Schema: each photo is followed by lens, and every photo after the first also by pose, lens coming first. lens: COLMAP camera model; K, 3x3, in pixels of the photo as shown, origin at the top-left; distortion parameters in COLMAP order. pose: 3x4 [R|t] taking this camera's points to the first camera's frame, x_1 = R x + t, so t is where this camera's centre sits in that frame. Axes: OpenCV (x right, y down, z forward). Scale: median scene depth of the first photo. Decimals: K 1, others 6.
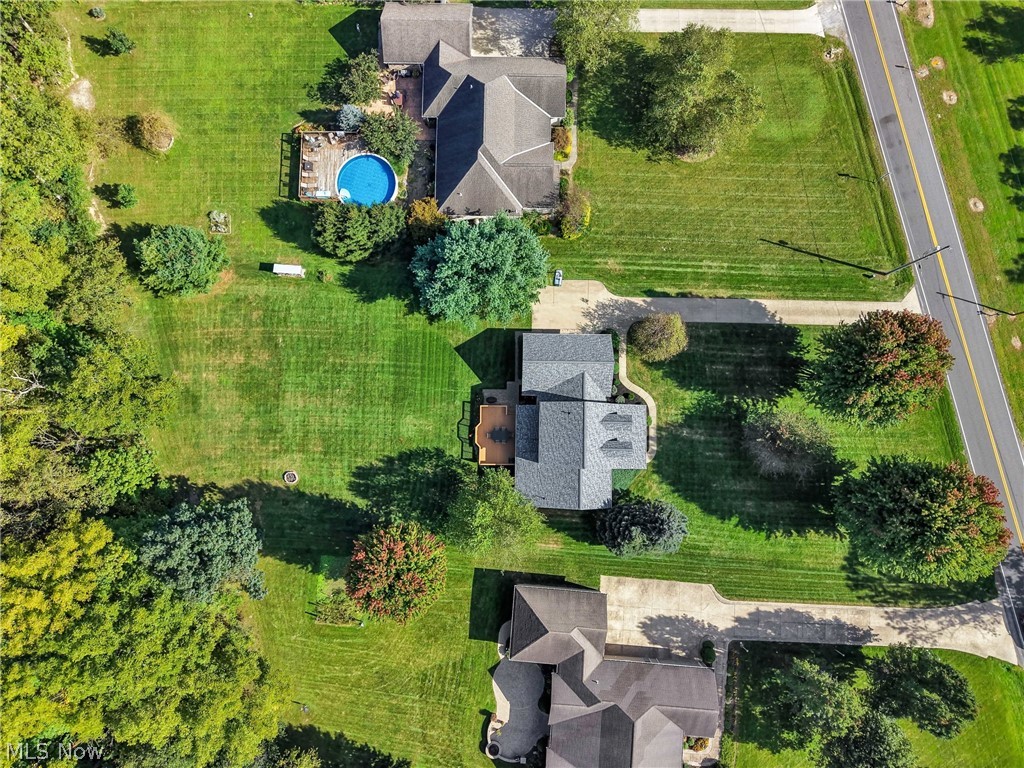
lens RADIAL K [[687.7, 0, 512.0], [0, 687.7, 384.0], [0, 0, 1]] dist [0.013200, -0.003060]
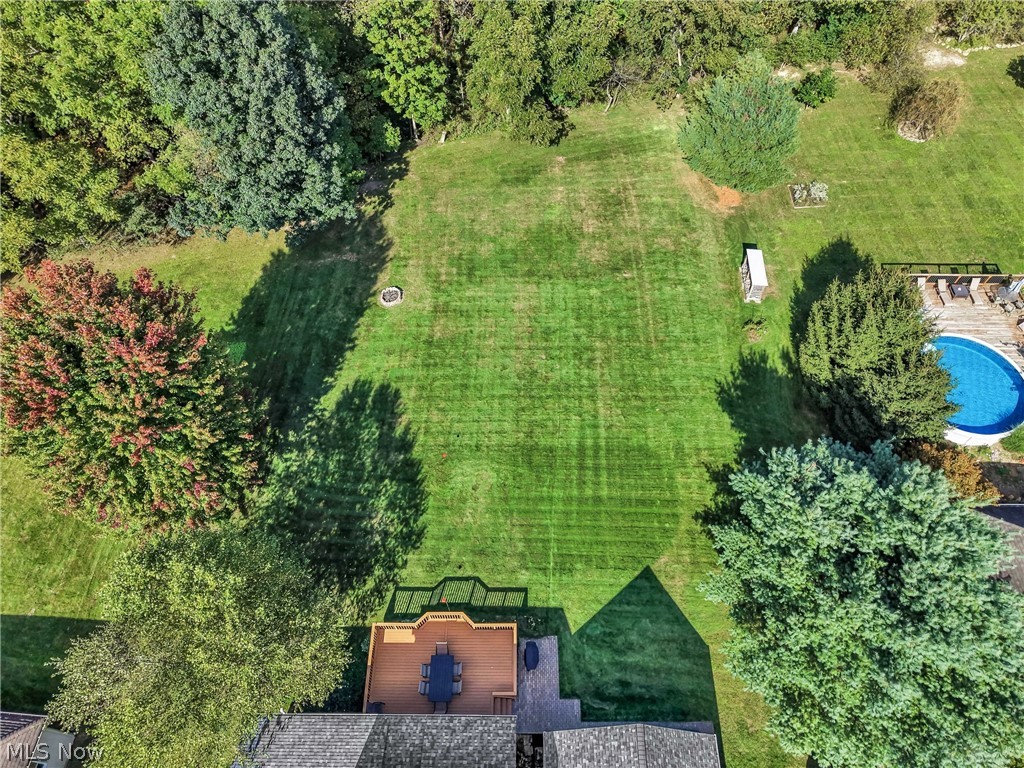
lens RADIAL K [[687.7, 0, 512.0], [0, 687.7, 384.0], [0, 0, 1]] dist [0.013200, -0.003060]
pose [[0.008710, 0.841778, -0.539754, 0.054051], [-0.995579, 0.057786, 0.074054, -0.004913], [0.093527, 0.536723, 0.838559, 0.563147]]
